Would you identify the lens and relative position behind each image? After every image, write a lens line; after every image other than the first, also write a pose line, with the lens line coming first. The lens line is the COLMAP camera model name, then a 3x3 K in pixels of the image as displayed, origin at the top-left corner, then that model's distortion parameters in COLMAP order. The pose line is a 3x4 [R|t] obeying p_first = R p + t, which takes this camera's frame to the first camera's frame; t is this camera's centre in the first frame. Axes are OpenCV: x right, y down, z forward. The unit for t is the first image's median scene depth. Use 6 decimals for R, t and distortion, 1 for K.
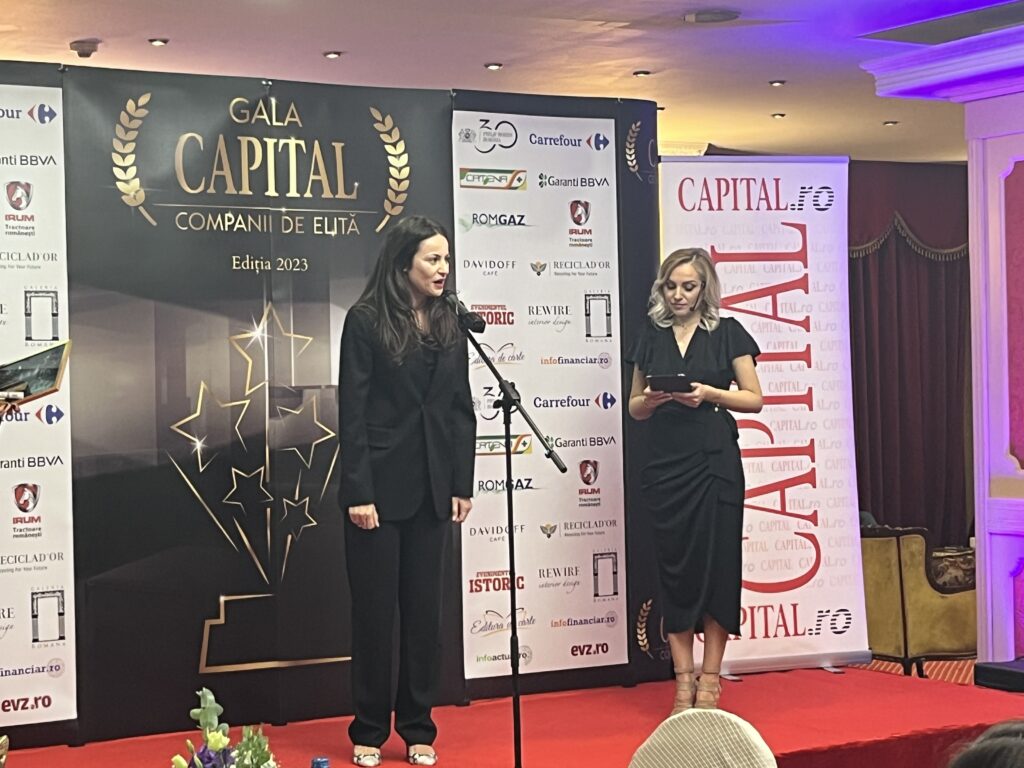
lens RADIAL K [[2287.9, 0, 557.3], [0, 2287.9, 389.9], [0, 0, 1]] dist [0.092943, 0.000000]
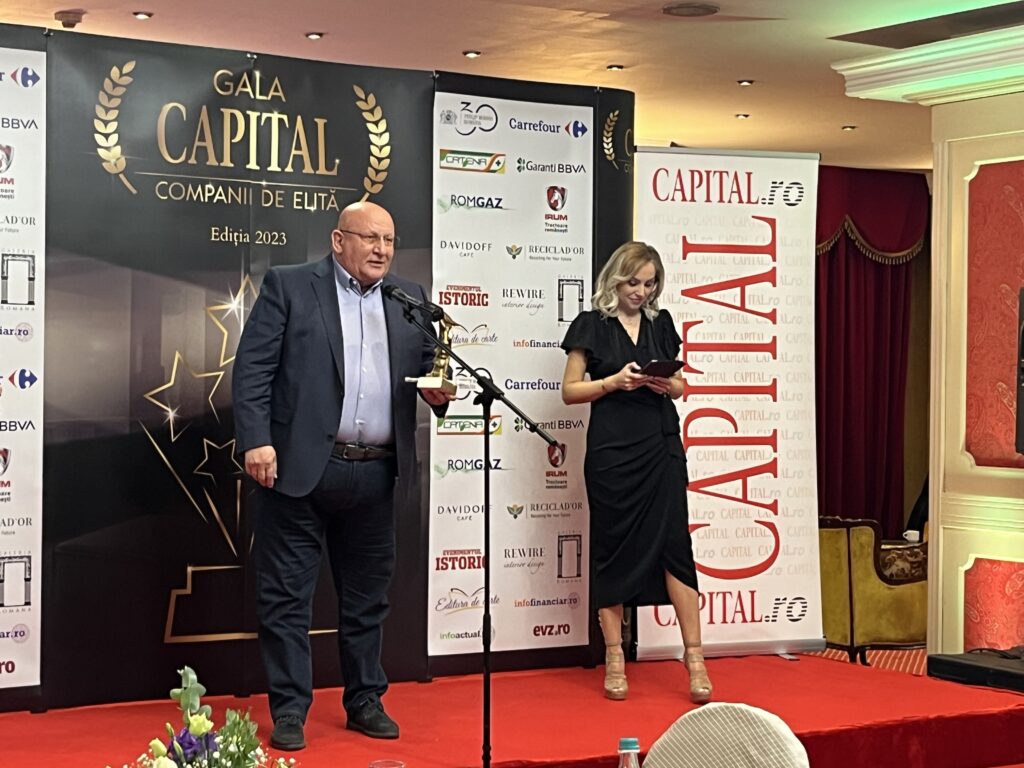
lens RADIAL K [[1982.5, 0, 516.3], [0, 1982.5, 386.4], [0, 0, 1]] dist [0.082449, 0.000000]
pose [[0.999018, 0.032894, 0.029669, -0.031352], [-0.032771, 0.999452, -0.004617, 0.010435], [-0.029805, 0.003641, 0.999549, 0.125031]]
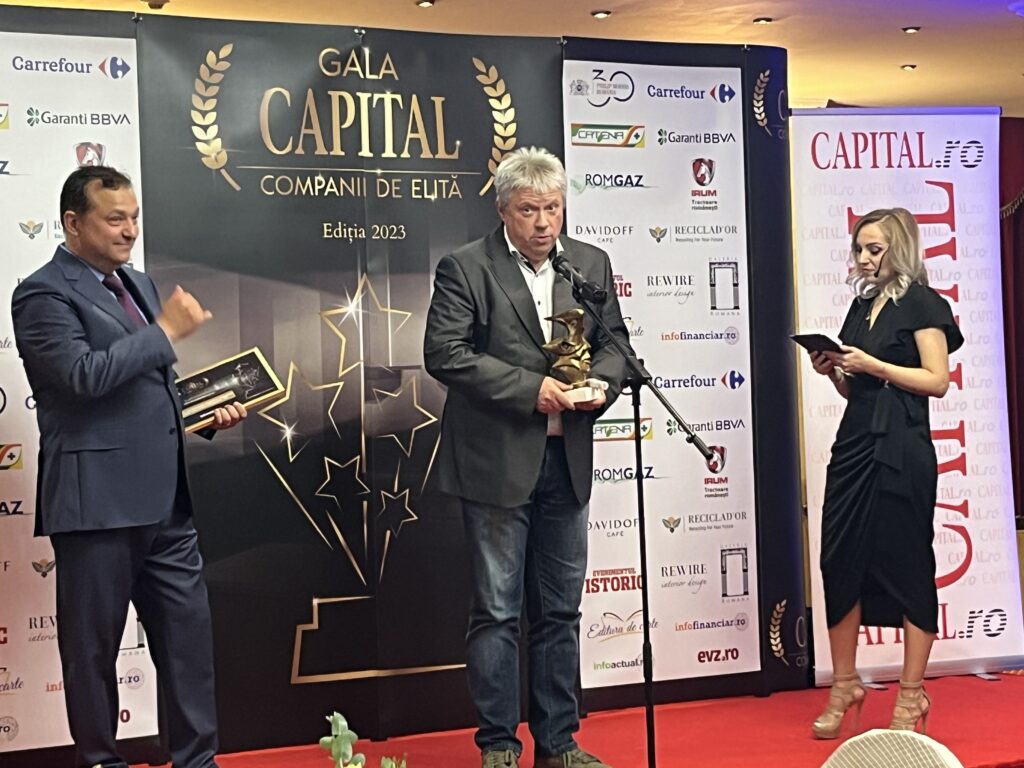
lens RADIAL K [[2273.0, 0, 514.1], [0, 2273.0, 388.2], [0, 0, 1]] dist [0.103627, 0.000000]
pose [[0.999592, -0.008255, -0.027340, -0.041245], [0.008333, 0.999962, 0.002746, 0.004790], [0.027316, -0.002972, 0.999622, 0.100574]]
